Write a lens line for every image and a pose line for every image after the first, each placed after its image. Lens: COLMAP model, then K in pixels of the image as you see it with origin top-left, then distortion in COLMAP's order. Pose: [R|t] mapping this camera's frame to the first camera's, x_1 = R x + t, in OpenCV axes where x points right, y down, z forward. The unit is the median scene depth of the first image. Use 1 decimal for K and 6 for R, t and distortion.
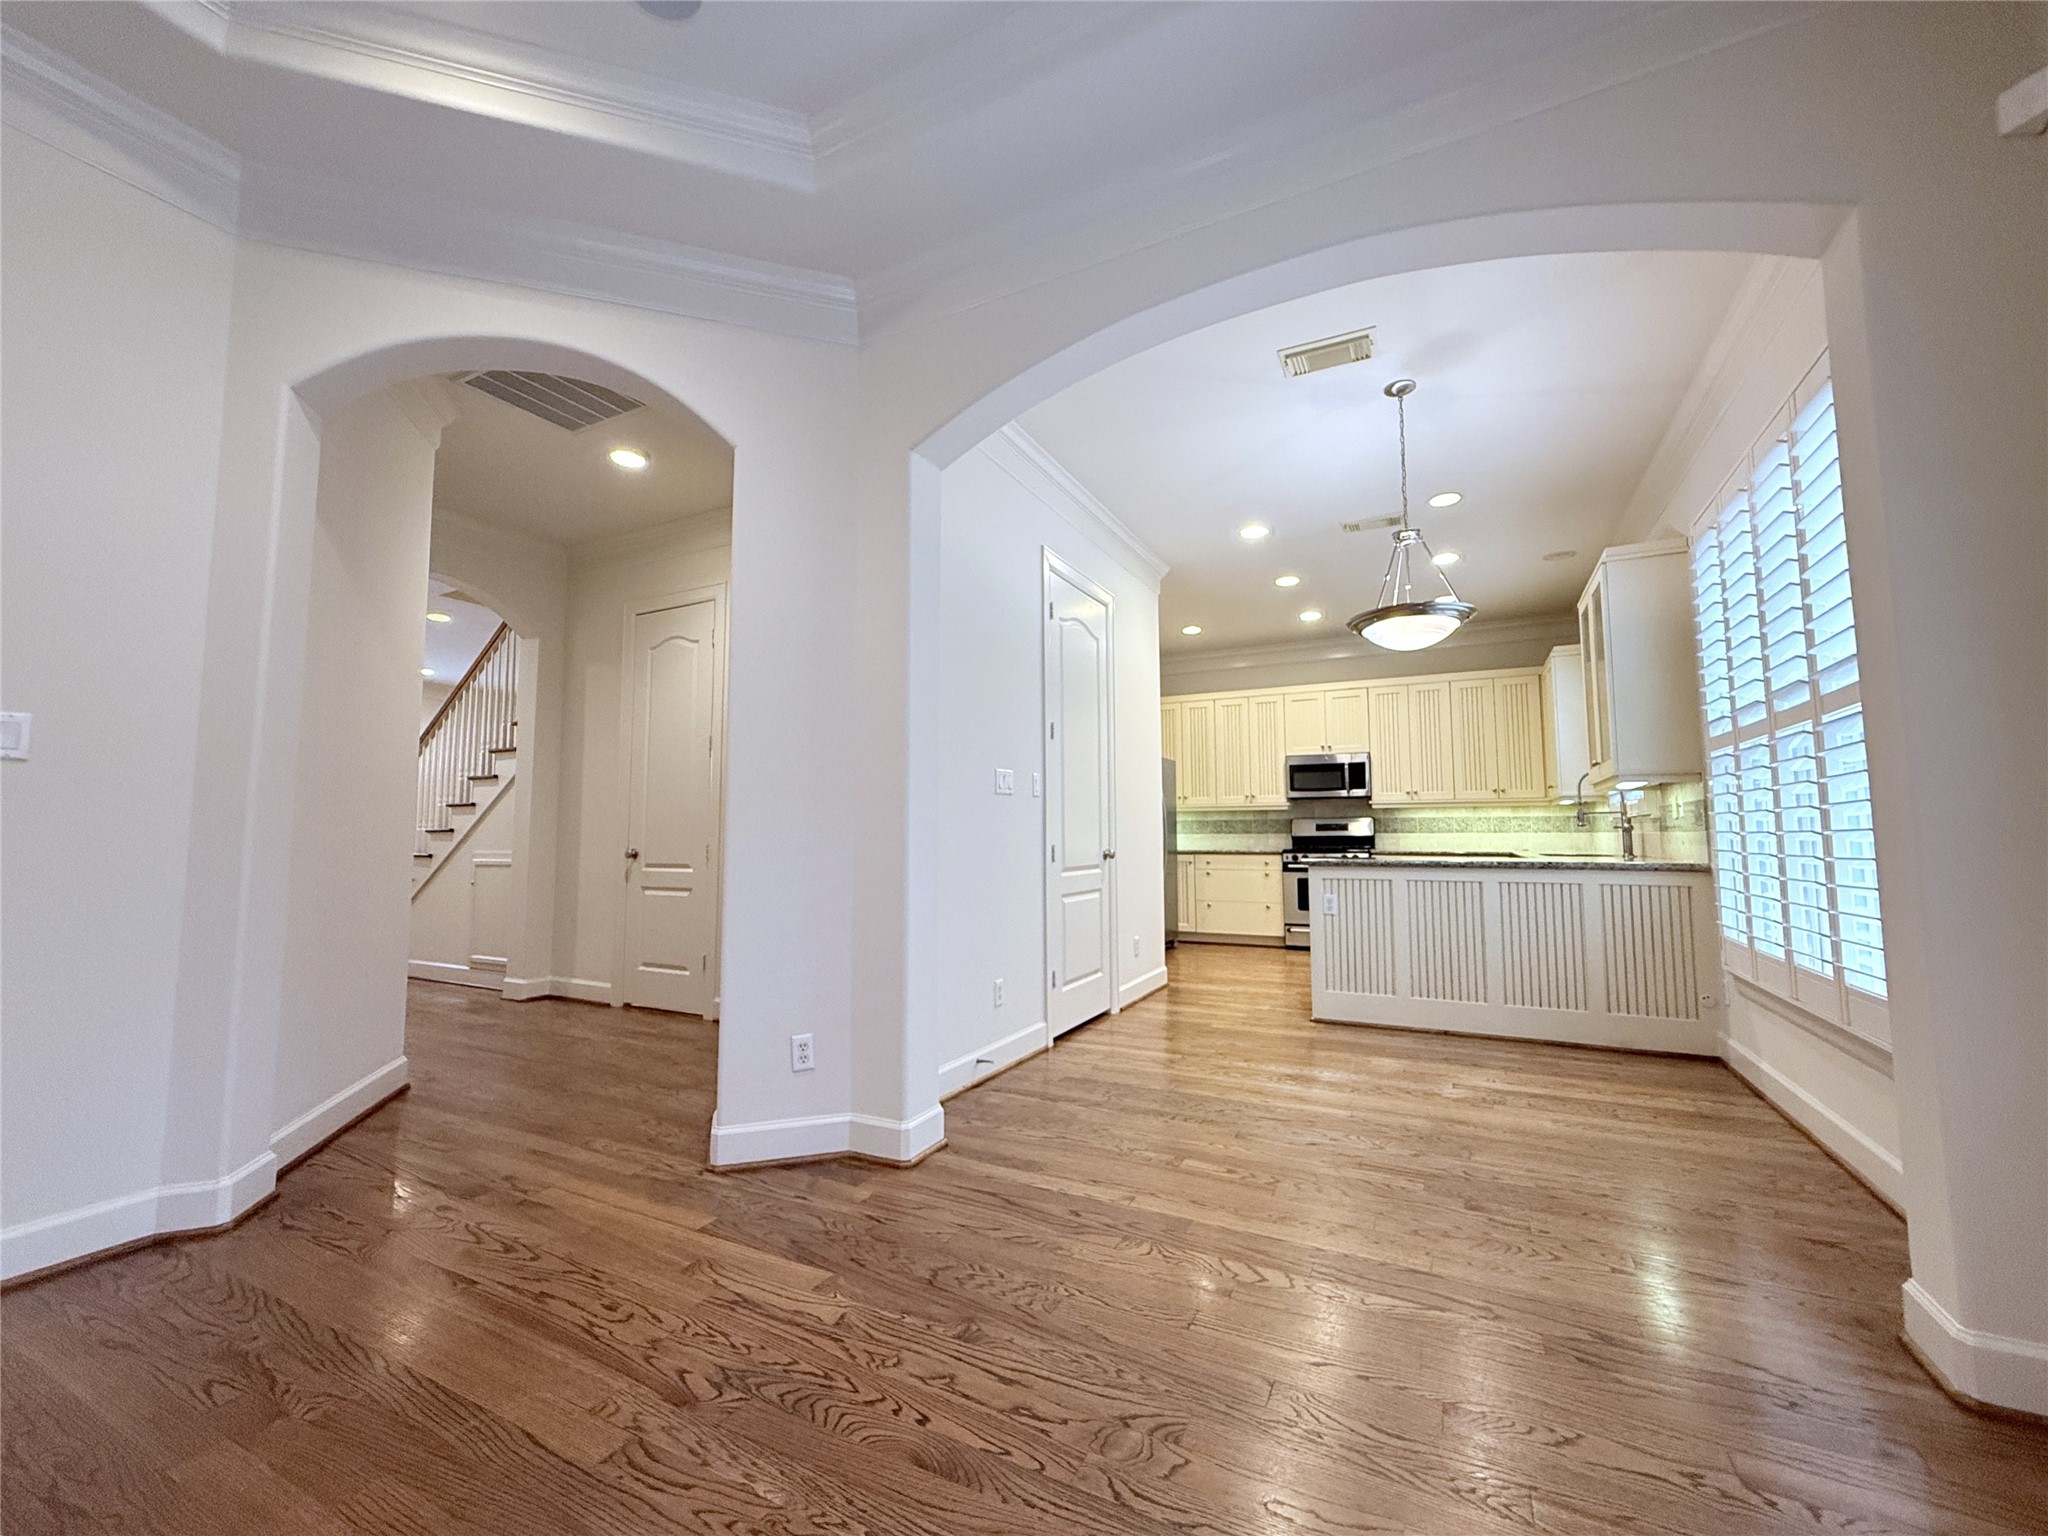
lens RADIAL K [[814.9, 0, 1024.8], [0, 814.9, 767.7], [0, 0, 1]] dist [-0.001721, 0.000538]
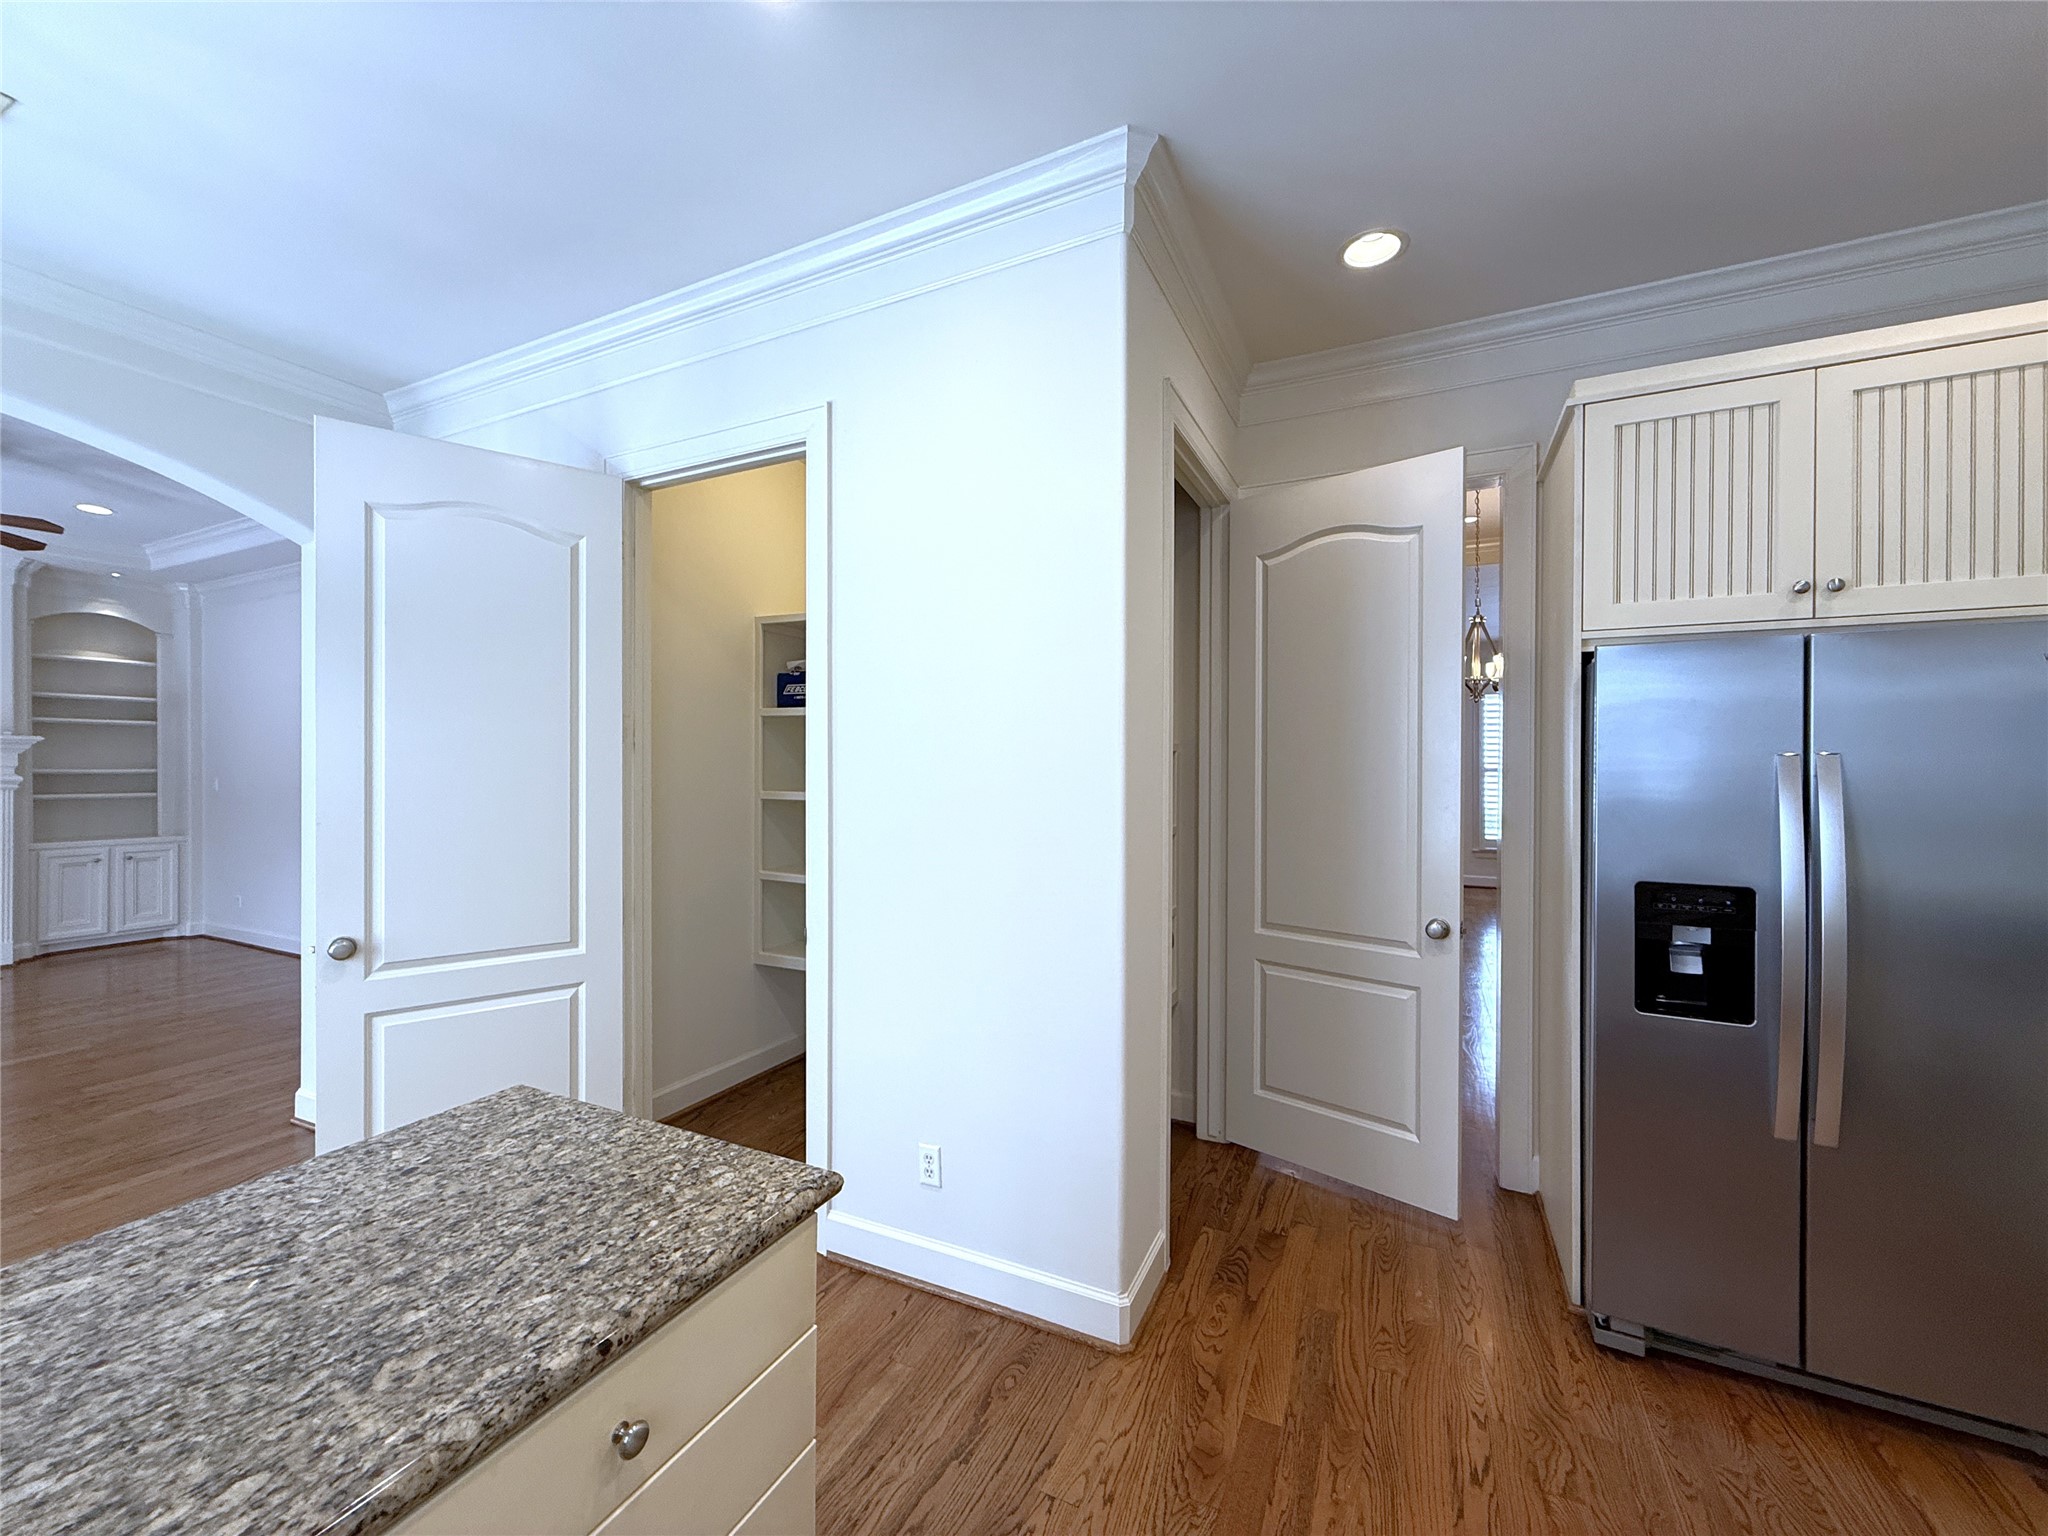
lens RADIAL K [[814.9, 0, 1011.4], [0, 814.9, 765.9], [0, 0, 1]] dist [-0.001721, 0.000538]
pose [[0.021270, 0.002610, -0.999770, 0.412929], [0.083737, 0.996478, 0.004383, 0.004538], [0.996261, -0.083811, 0.020976, 0.755189]]
